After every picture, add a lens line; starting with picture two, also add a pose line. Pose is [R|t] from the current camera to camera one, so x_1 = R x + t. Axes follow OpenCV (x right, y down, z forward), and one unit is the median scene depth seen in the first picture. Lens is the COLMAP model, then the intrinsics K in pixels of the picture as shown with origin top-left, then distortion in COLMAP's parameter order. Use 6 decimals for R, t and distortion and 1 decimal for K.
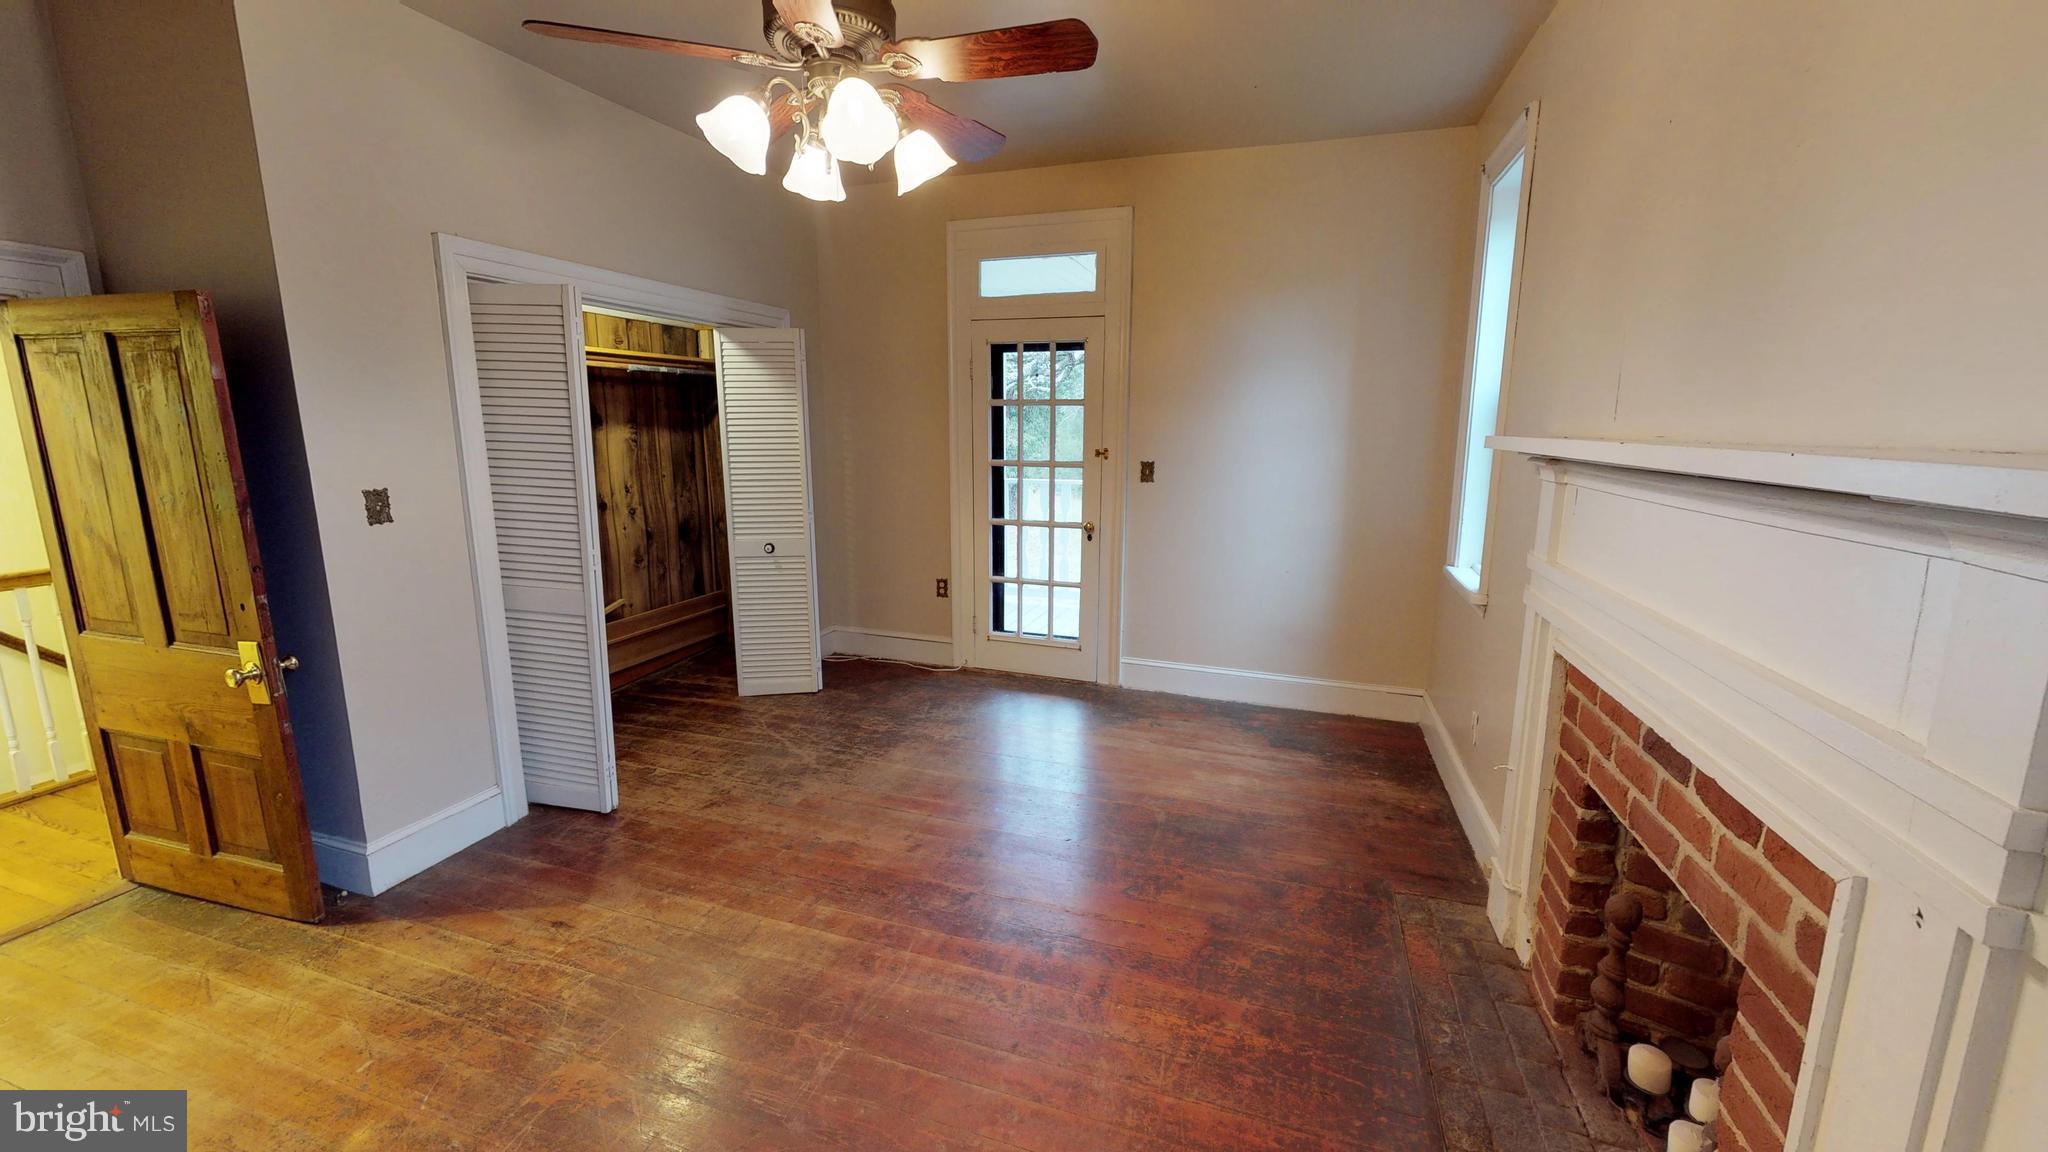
lens RADIAL K [[787.4, 0, 1026.9], [0, 787.4, 573.2], [0, 0, 1]] dist [0.002137, 0.000729]
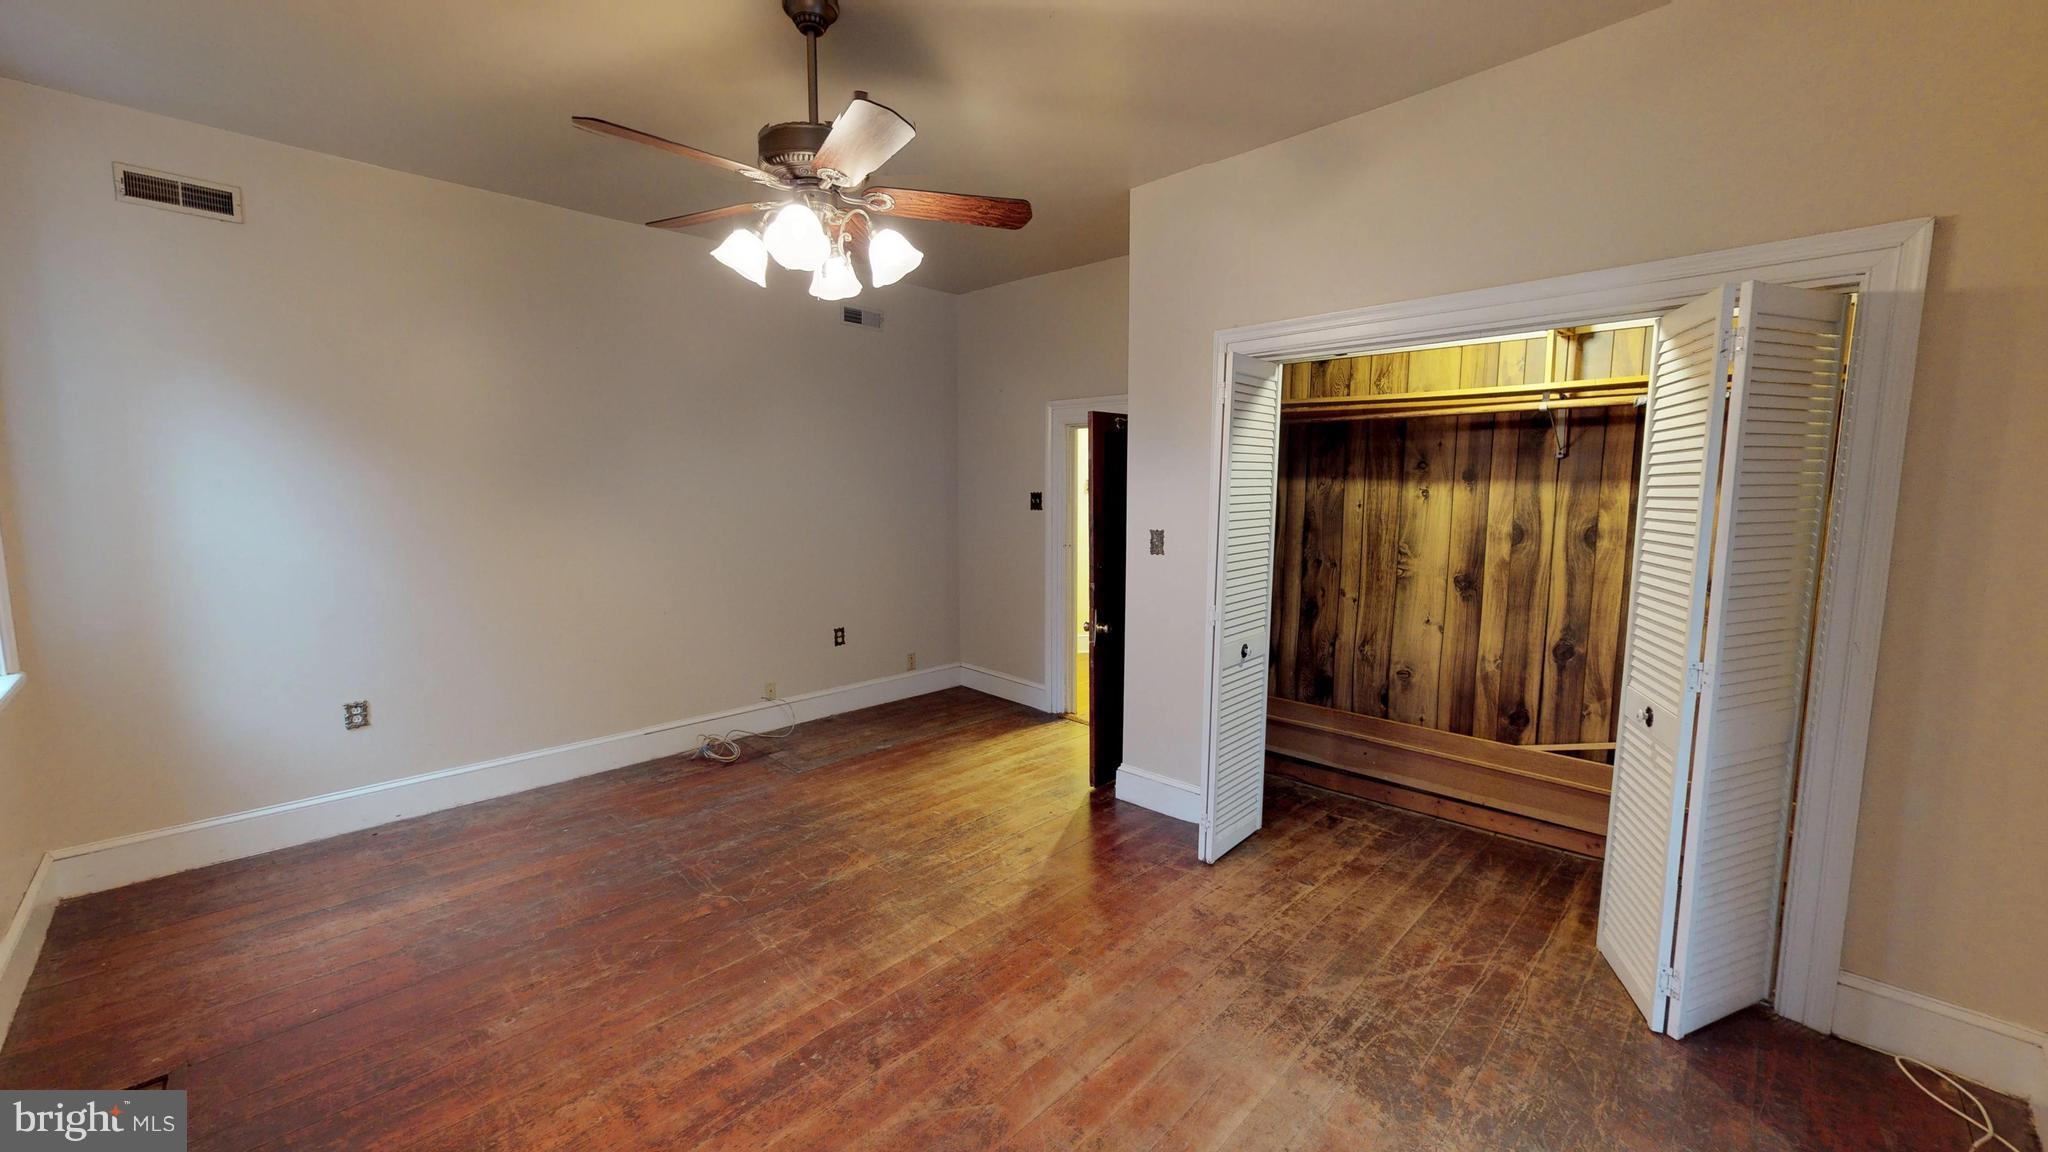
lens RADIAL K [[787.4, 0, 1028.4], [0, 787.4, 572.1], [0, 0, 1]] dist [0.002137, 0.000729]
pose [[-0.451035, 0.097679, -0.887145, 0.512155], [-0.163770, 0.968058, 0.189851, -0.250544], [0.877352, 0.230917, -0.420631, 1.337848]]
